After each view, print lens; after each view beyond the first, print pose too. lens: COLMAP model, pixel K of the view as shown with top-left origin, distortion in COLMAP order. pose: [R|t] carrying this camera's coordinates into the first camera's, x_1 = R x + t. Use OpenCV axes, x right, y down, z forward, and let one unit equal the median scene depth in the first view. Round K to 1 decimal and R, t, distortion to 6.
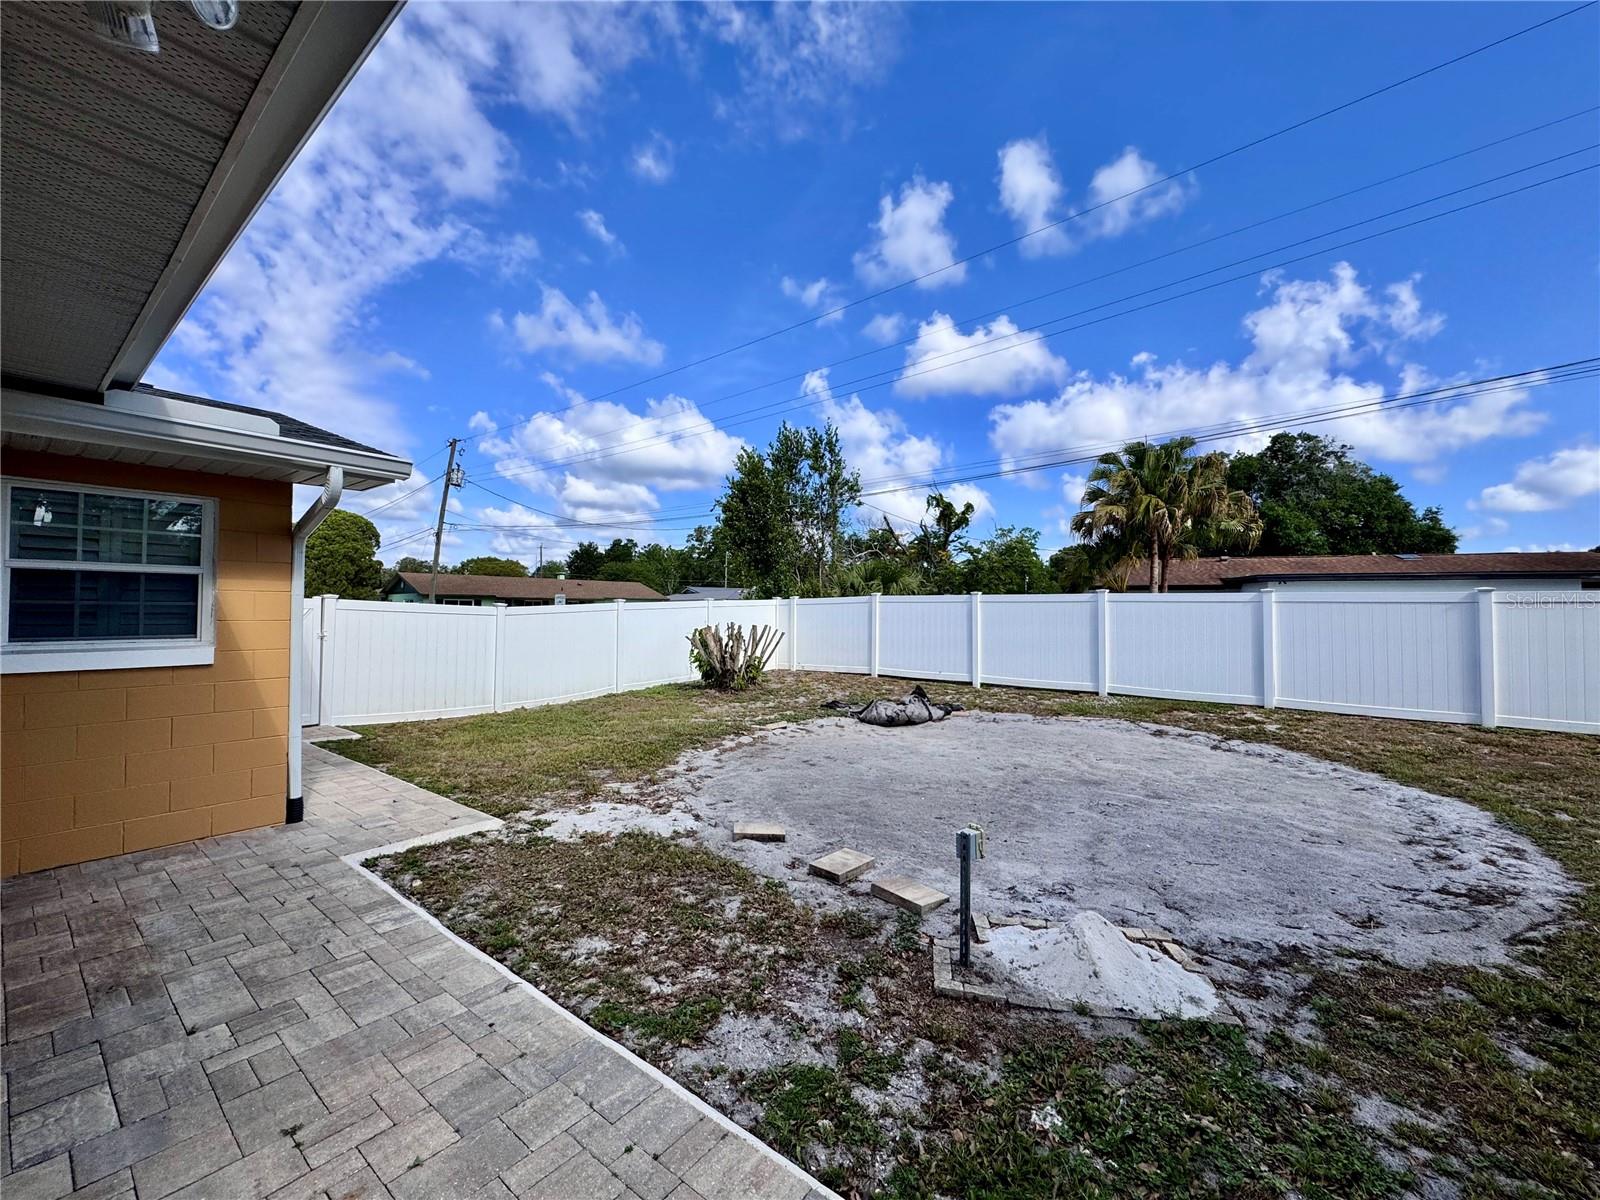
lens RADIAL K [[638.8, 0, 801.7], [0, 638.8, 602.7], [0, 0, 1]] dist [-0.002030, 0.000127]
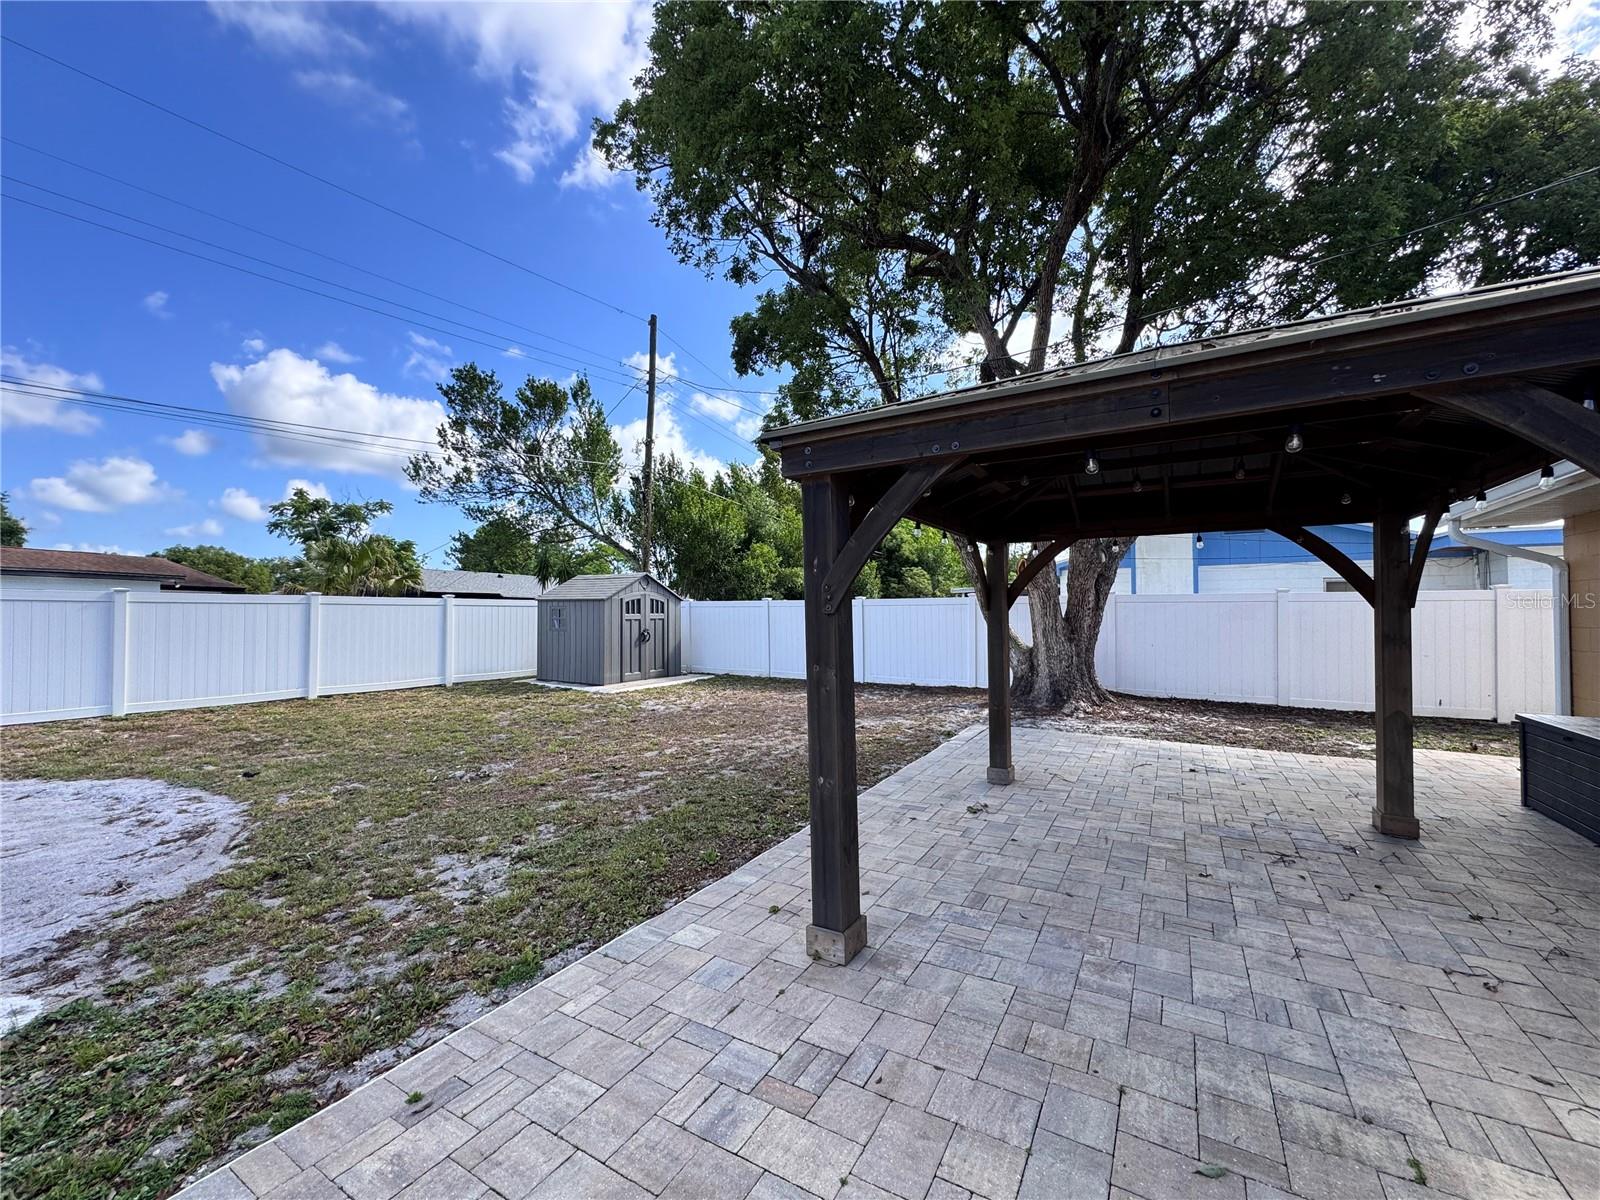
lens RADIAL K [[638.8, 0, 804.3], [0, 638.8, 603.0], [0, 0, 1]] dist [-0.002030, 0.000127]
pose [[-0.135917, 0.010770, 0.990662, -0.417866], [-0.014829, 0.999807, -0.012904, -0.005764], [-0.990609, -0.016444, -0.135731, -0.040496]]
